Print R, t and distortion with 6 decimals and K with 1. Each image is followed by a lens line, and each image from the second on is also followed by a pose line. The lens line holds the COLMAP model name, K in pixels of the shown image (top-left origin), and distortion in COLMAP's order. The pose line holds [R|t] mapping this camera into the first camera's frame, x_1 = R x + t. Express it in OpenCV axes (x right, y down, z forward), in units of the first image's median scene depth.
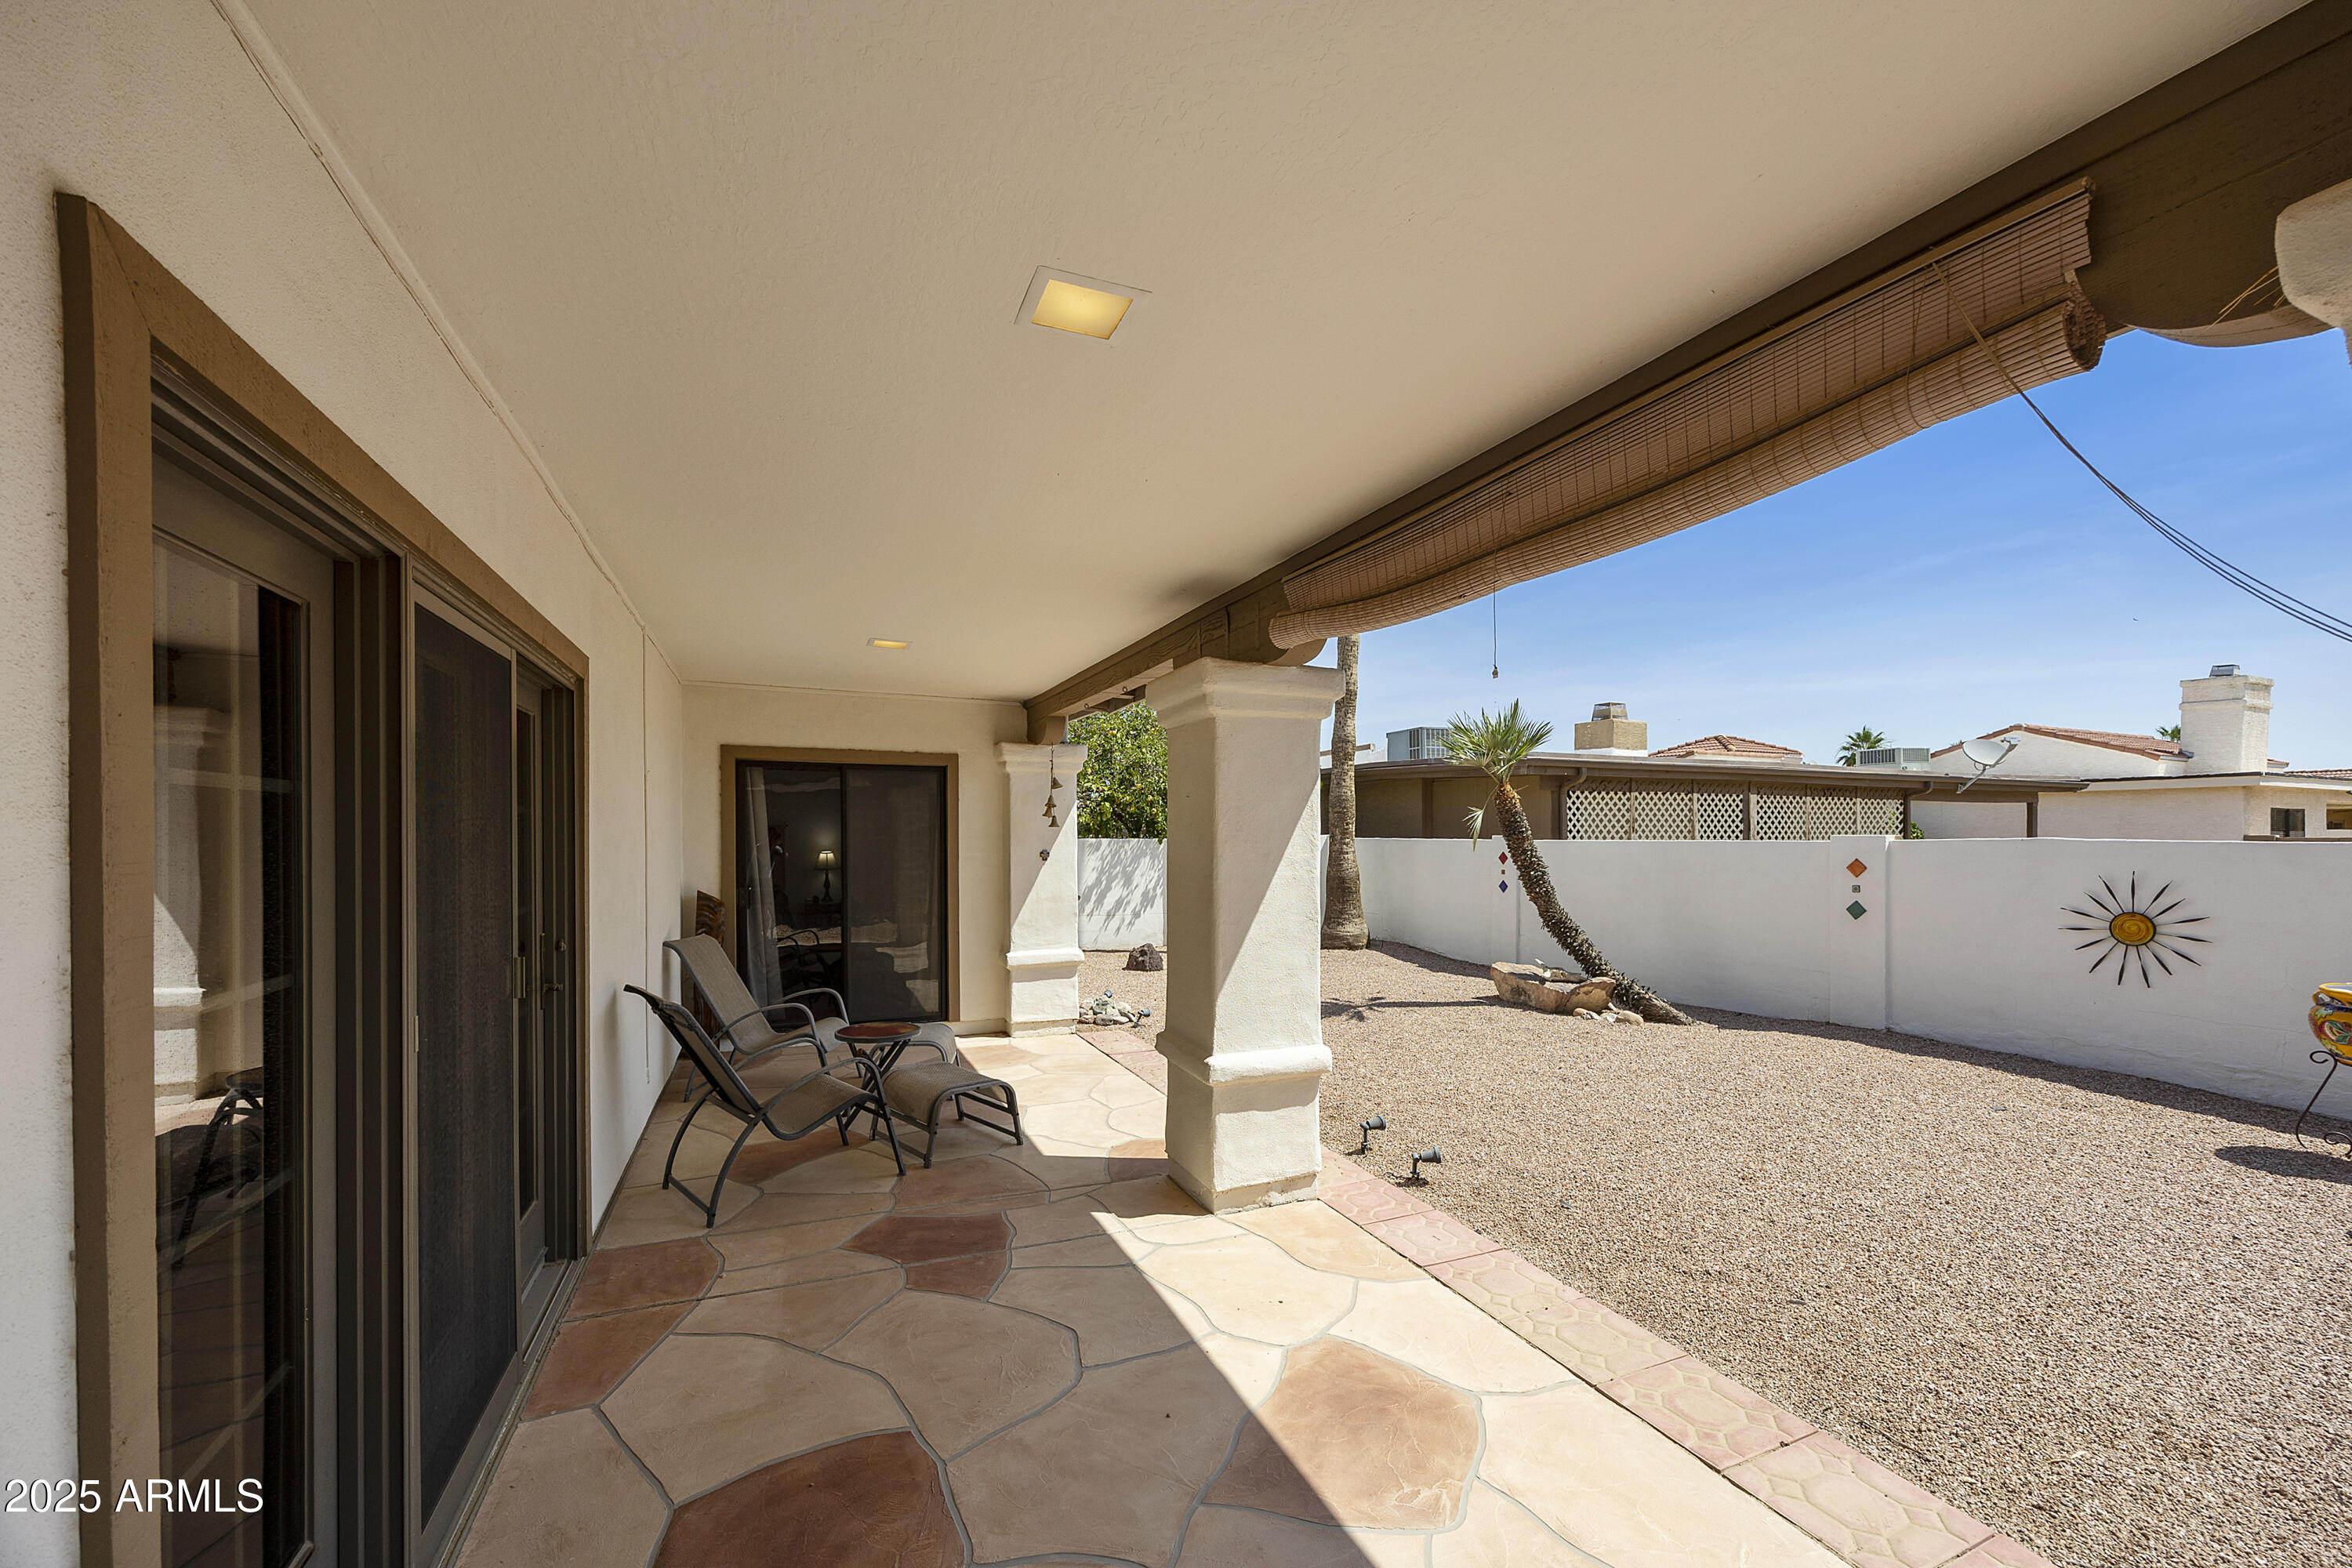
lens RADIAL K [[916.6, 0, 1243.9], [0, 916.6, 839.2], [0, 0, 1]] dist [-0.005446, 0.001244]
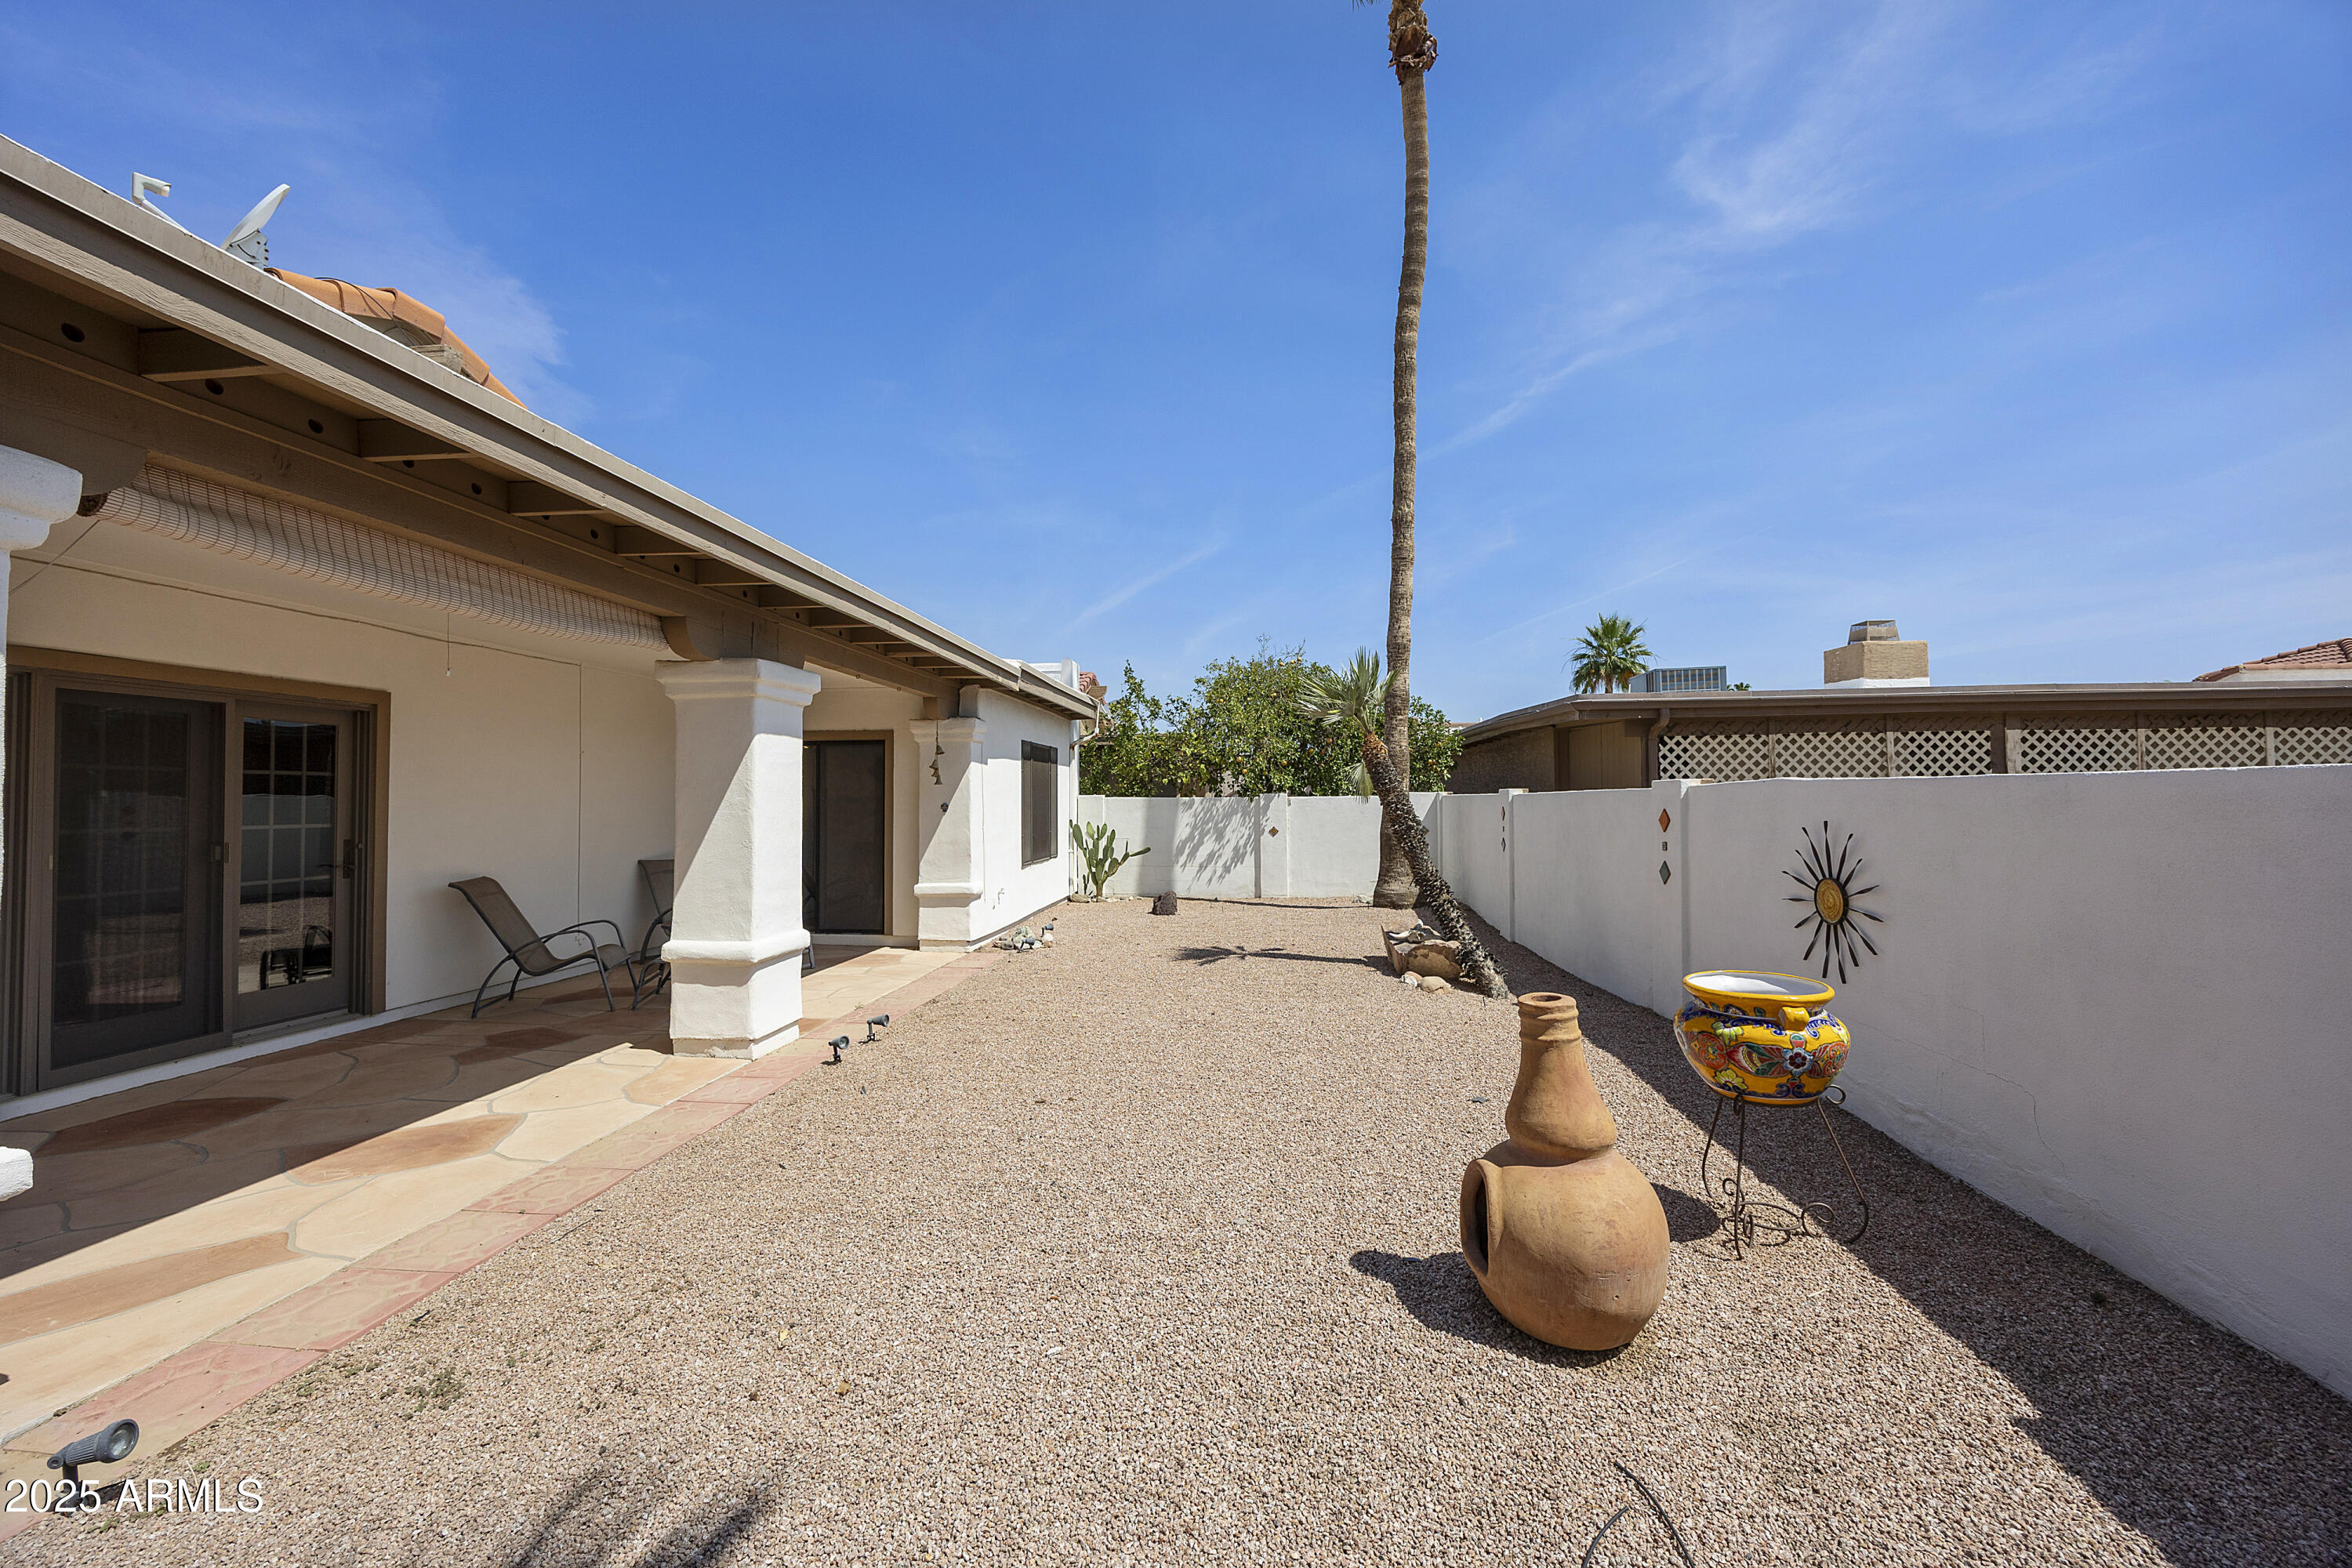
lens RADIAL K [[916.6, 0, 1230.9], [0, 916.6, 795.0], [0, 0, 1]] dist [-0.005446, 0.001244]
pose [[0.864690, -0.010098, -0.502204, 0.744468], [0.004782, 0.999918, -0.011872, 0.016970], [0.502283, 0.007864, 0.864667, 0.113423]]
